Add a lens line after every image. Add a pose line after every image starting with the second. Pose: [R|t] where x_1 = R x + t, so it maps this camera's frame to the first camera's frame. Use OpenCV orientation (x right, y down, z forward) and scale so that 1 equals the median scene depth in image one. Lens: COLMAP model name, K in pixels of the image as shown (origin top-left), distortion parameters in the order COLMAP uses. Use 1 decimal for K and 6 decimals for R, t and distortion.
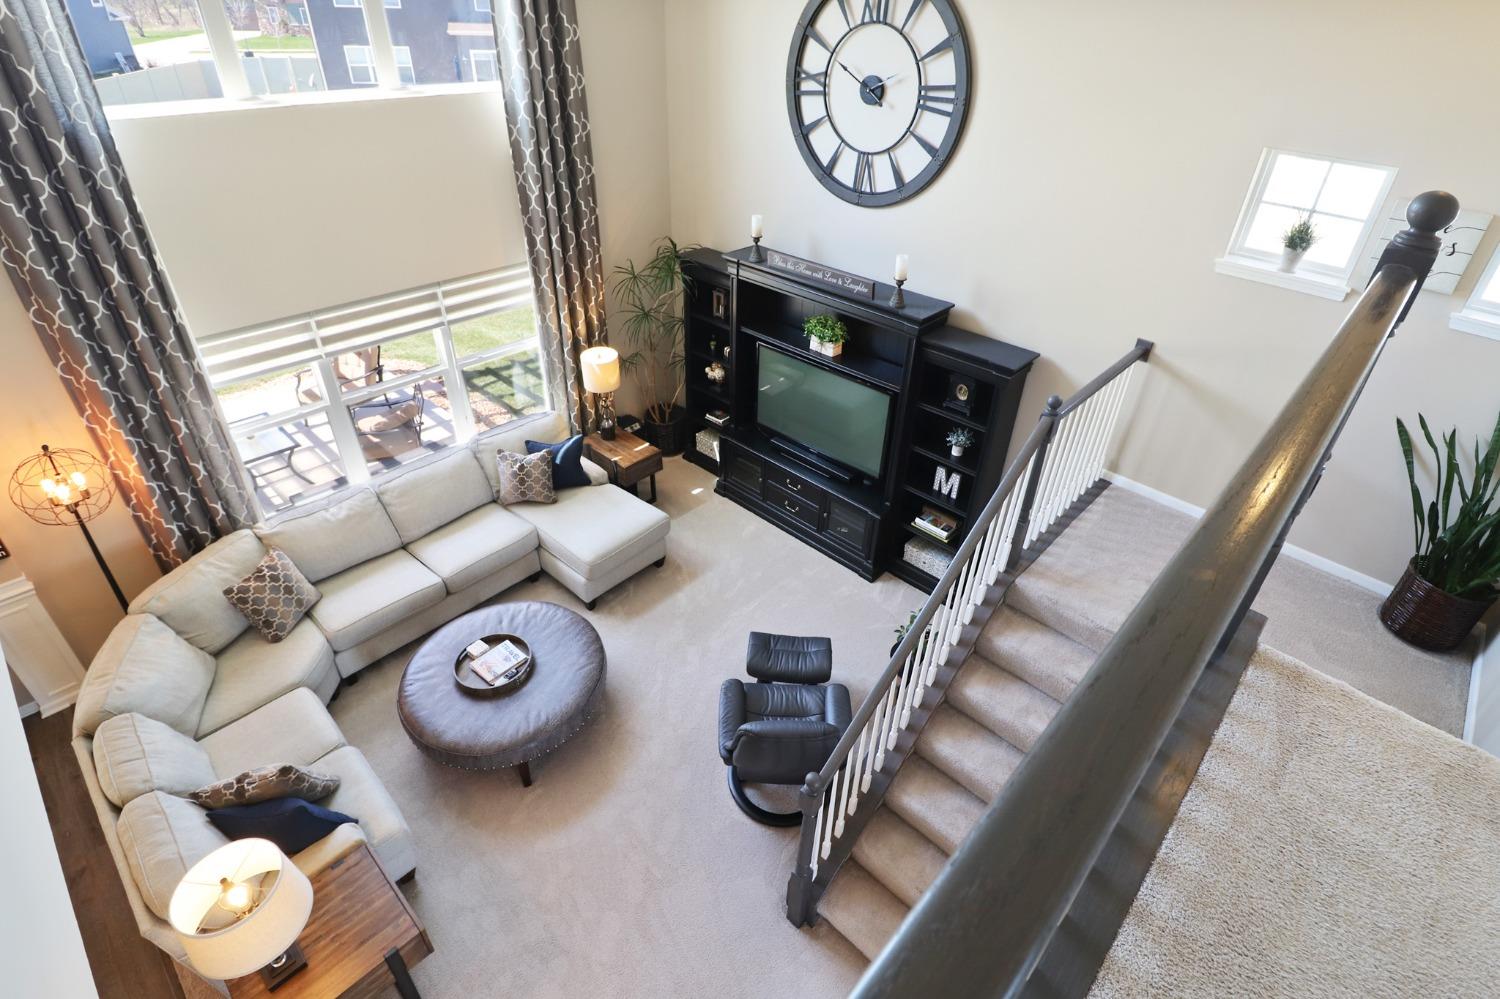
lens RADIAL K [[739.8, 0, 759.2], [0, 739.8, 466.9], [0, 0, 1]] dist [-0.000683, -0.016231]
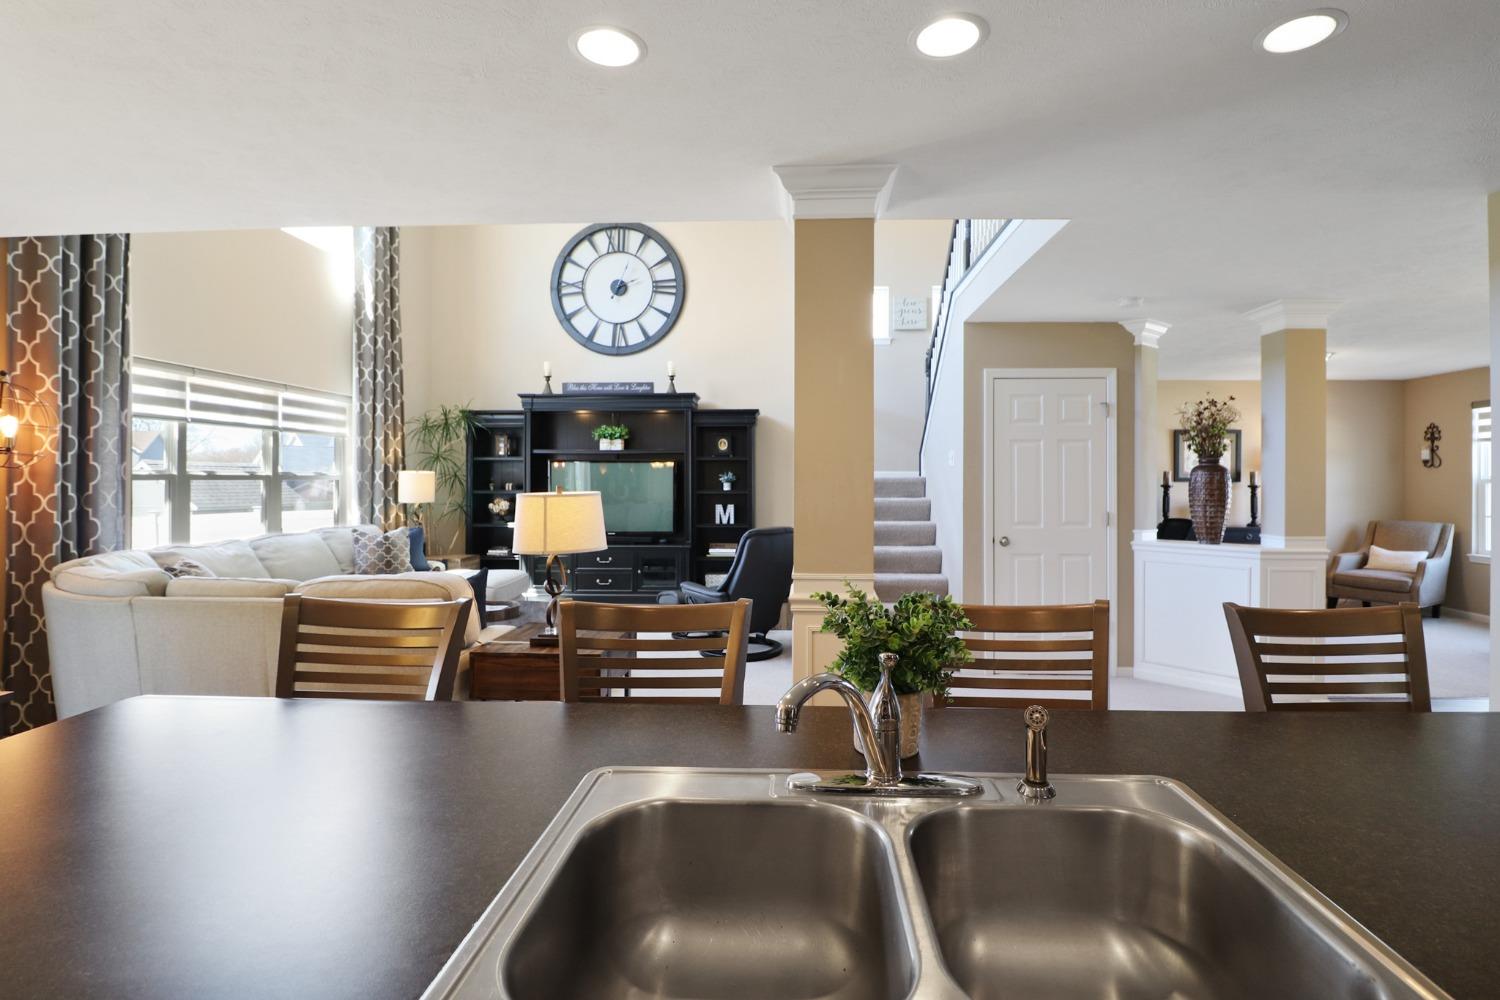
lens RADIAL K [[734.7, 0, 779.0], [0, 734.7, 473.5], [0, 0, 1]] dist [-0.000157, -0.014720]
pose [[0.757846, -0.027596, 0.651849, -0.610762], [0.372393, 0.838667, -0.397443, 0.578087], [-0.535717, 0.543945, 0.645857, -0.017801]]
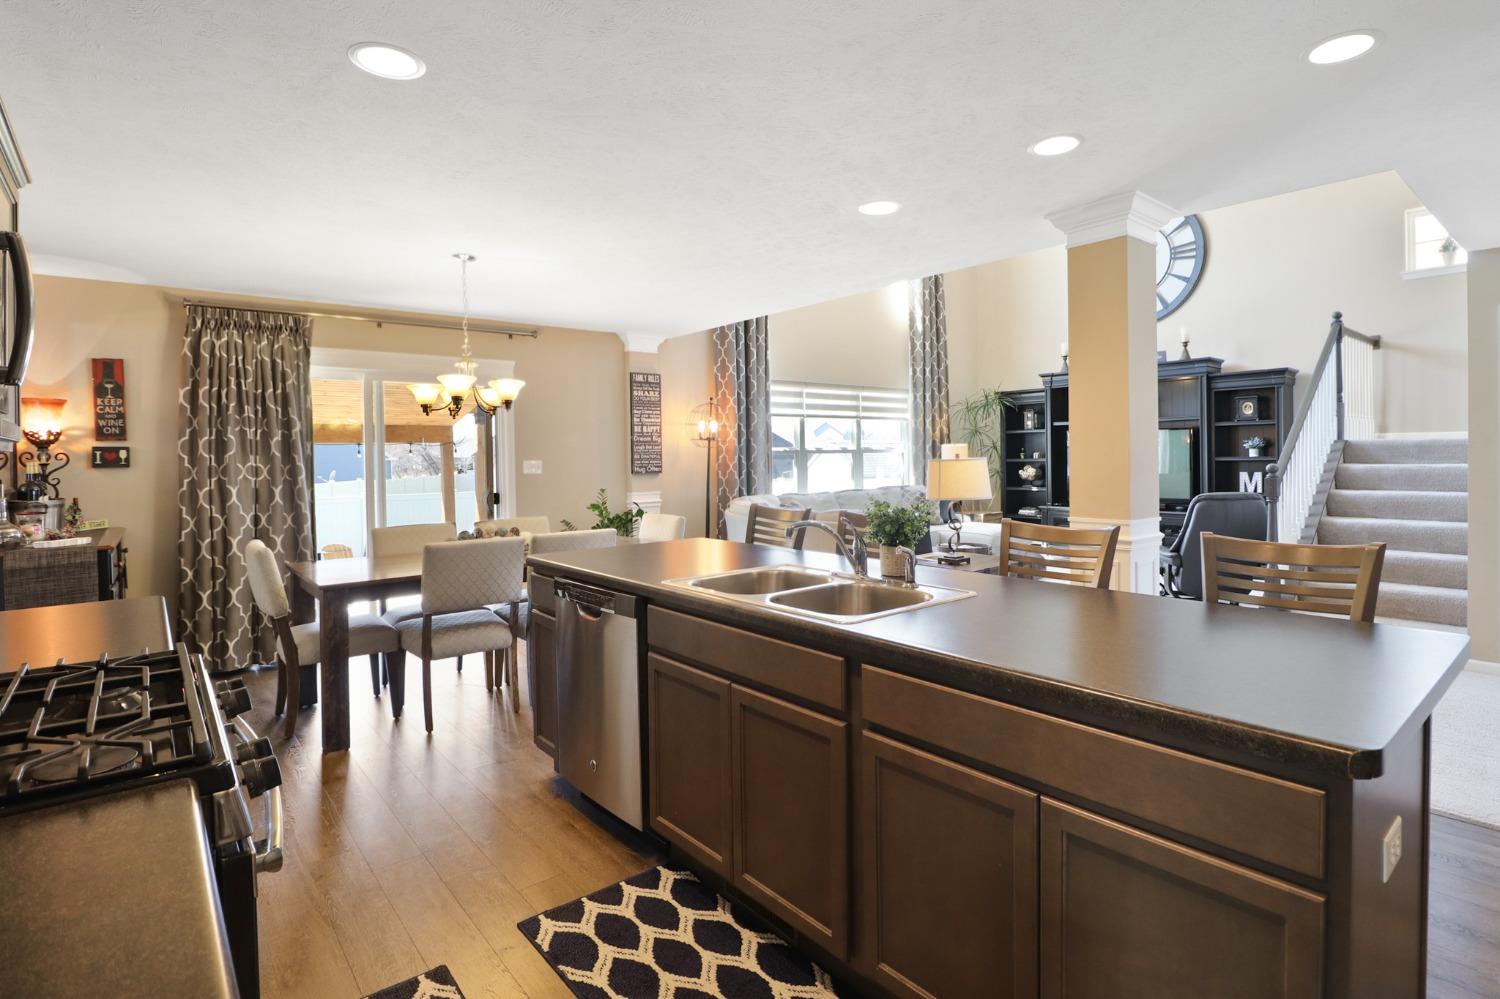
lens RADIAL K [[739.8, 0, 759.2], [0, 739.8, 466.9], [0, 0, 1]] dist [-0.000683, -0.016231]
pose [[0.990703, -0.047273, -0.127566, -0.476836], [-0.026929, 0.850991, -0.524489, 0.750672], [0.133352, 0.523048, 0.841807, -0.274454]]
